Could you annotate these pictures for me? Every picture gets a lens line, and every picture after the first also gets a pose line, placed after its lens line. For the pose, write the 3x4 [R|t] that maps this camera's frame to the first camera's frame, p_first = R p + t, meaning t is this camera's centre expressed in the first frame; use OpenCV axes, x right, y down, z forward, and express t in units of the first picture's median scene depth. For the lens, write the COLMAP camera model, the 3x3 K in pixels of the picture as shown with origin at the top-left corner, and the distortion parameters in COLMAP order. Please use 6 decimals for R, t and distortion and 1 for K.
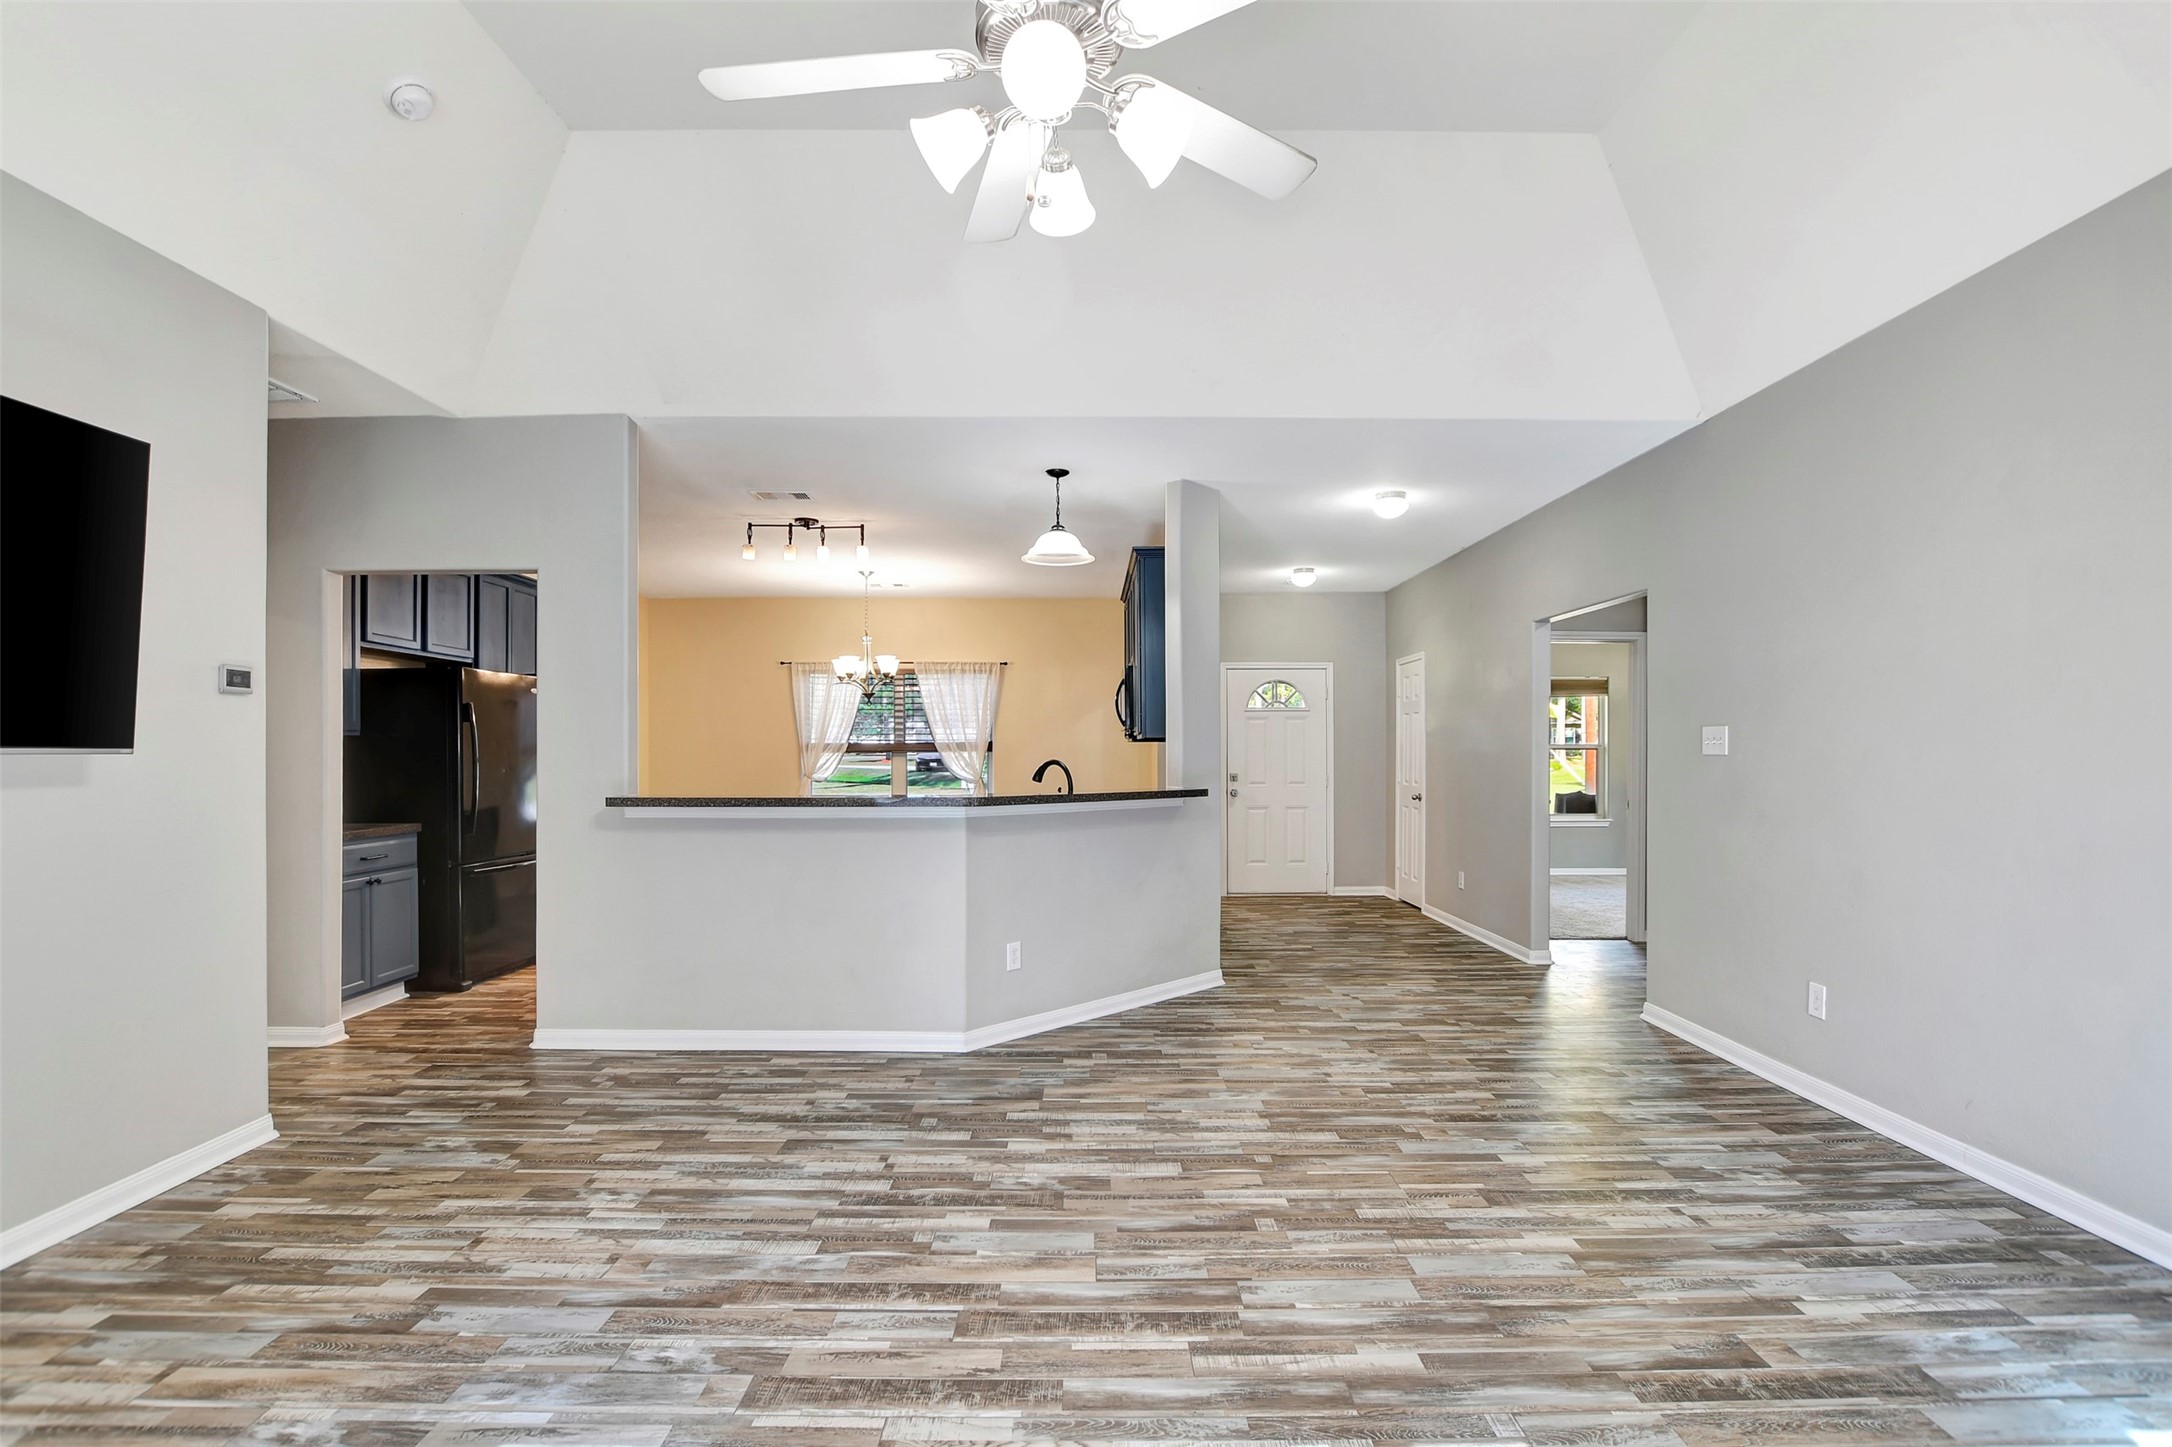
lens RADIAL K [[962.6, 0, 1124.9], [0, 962.6, 743.8], [0, 0, 1]] dist [-0.024865, 0.001117]
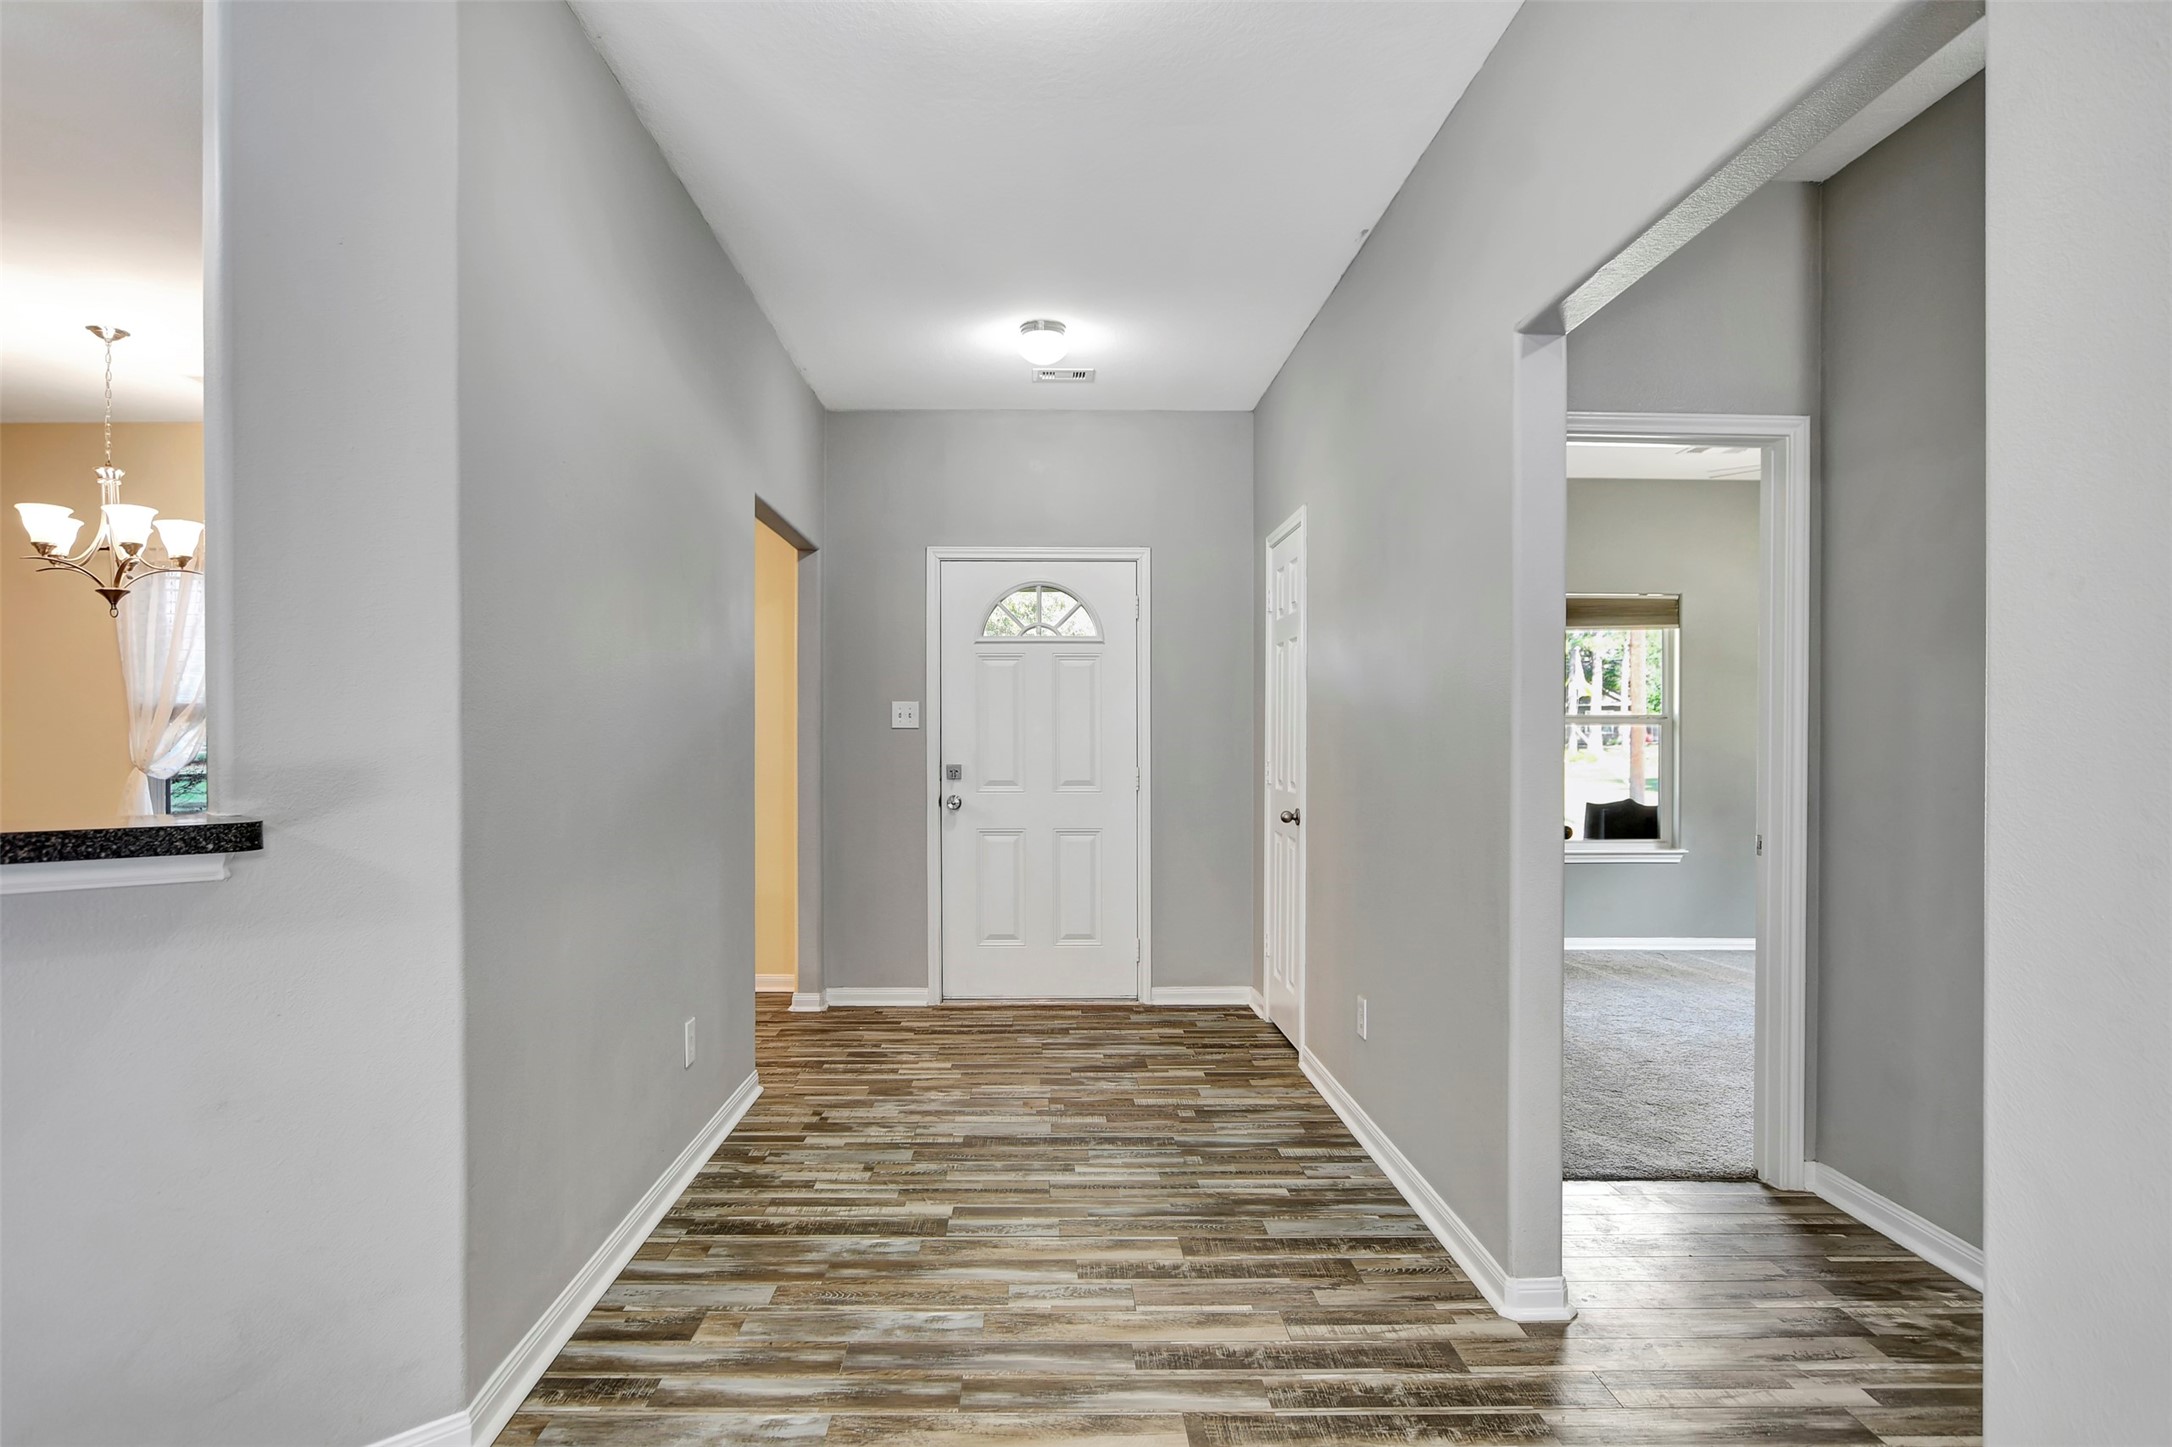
lens RADIAL K [[1138.3, 0, 1082.4], [0, 1138.3, 730.5], [0, 0, 1]] dist [-0.036743, 0.000272]
pose [[0.999995, 0.003082, 0.000715, 0.431760], [-0.003084, 0.999993, 0.002248, 0.026157], [-0.000708, -0.002250, 0.999997, 0.949855]]
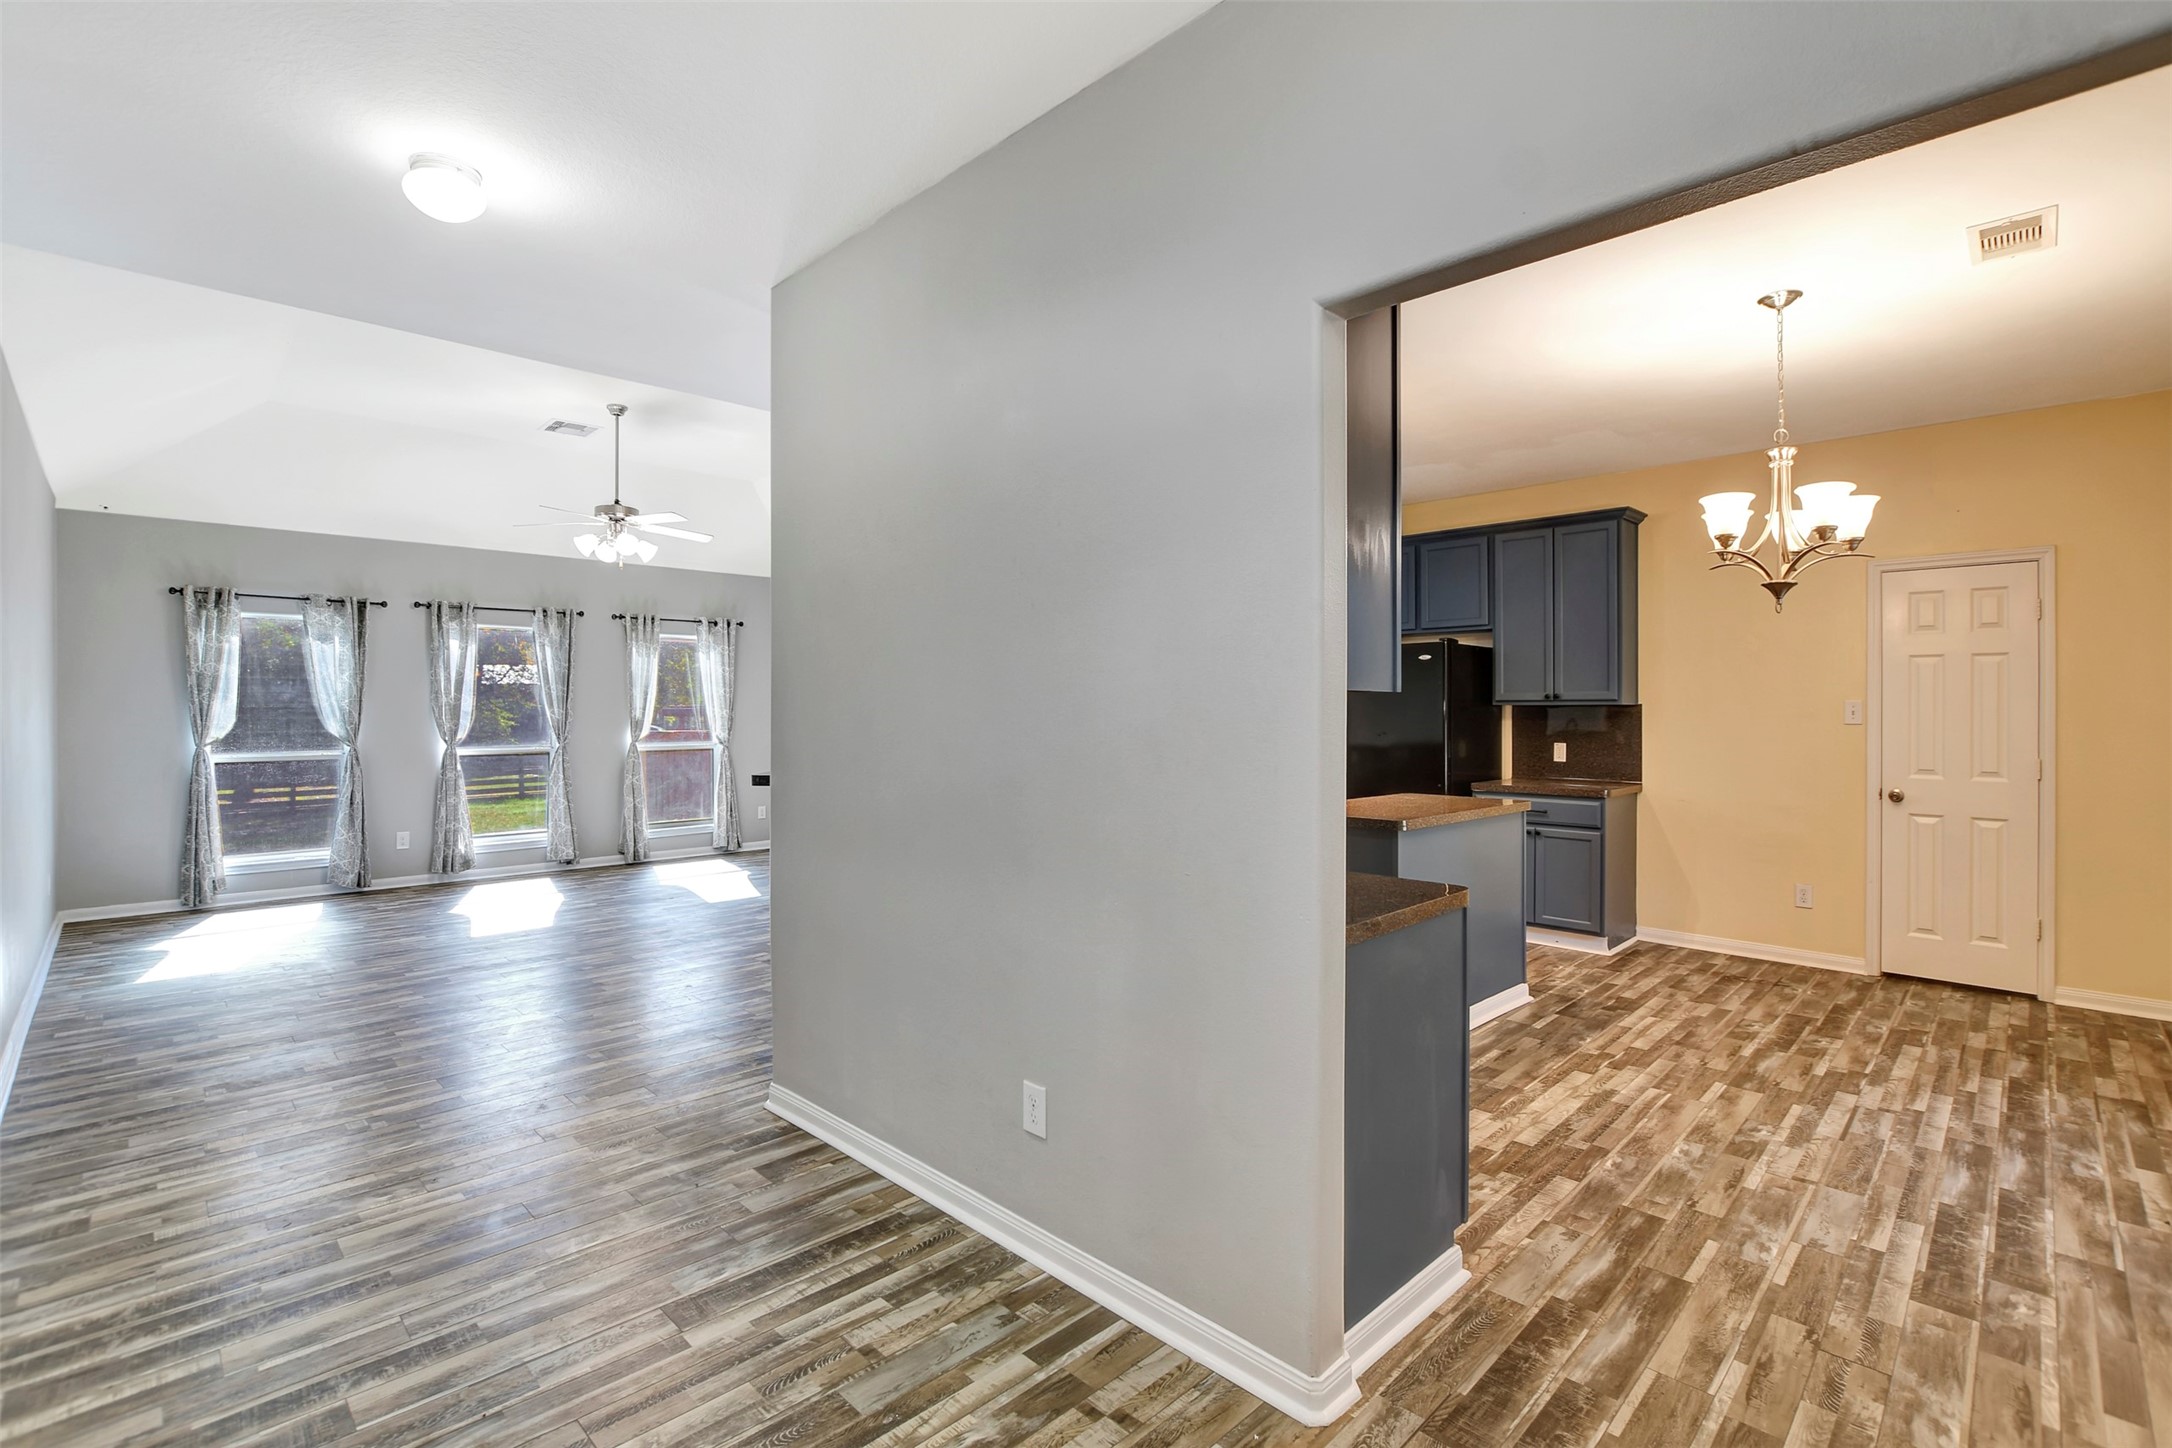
lens RADIAL K [[962.6, 0, 1046.9], [0, 962.6, 709.6], [0, 0, 1]] dist [-0.024865, 0.001117]
pose [[-0.744203, 0.005344, -0.667932, 0.554460], [0.011552, 0.999921, -0.004871, 0.005023], [0.667853, -0.011341, -0.744207, 2.318790]]
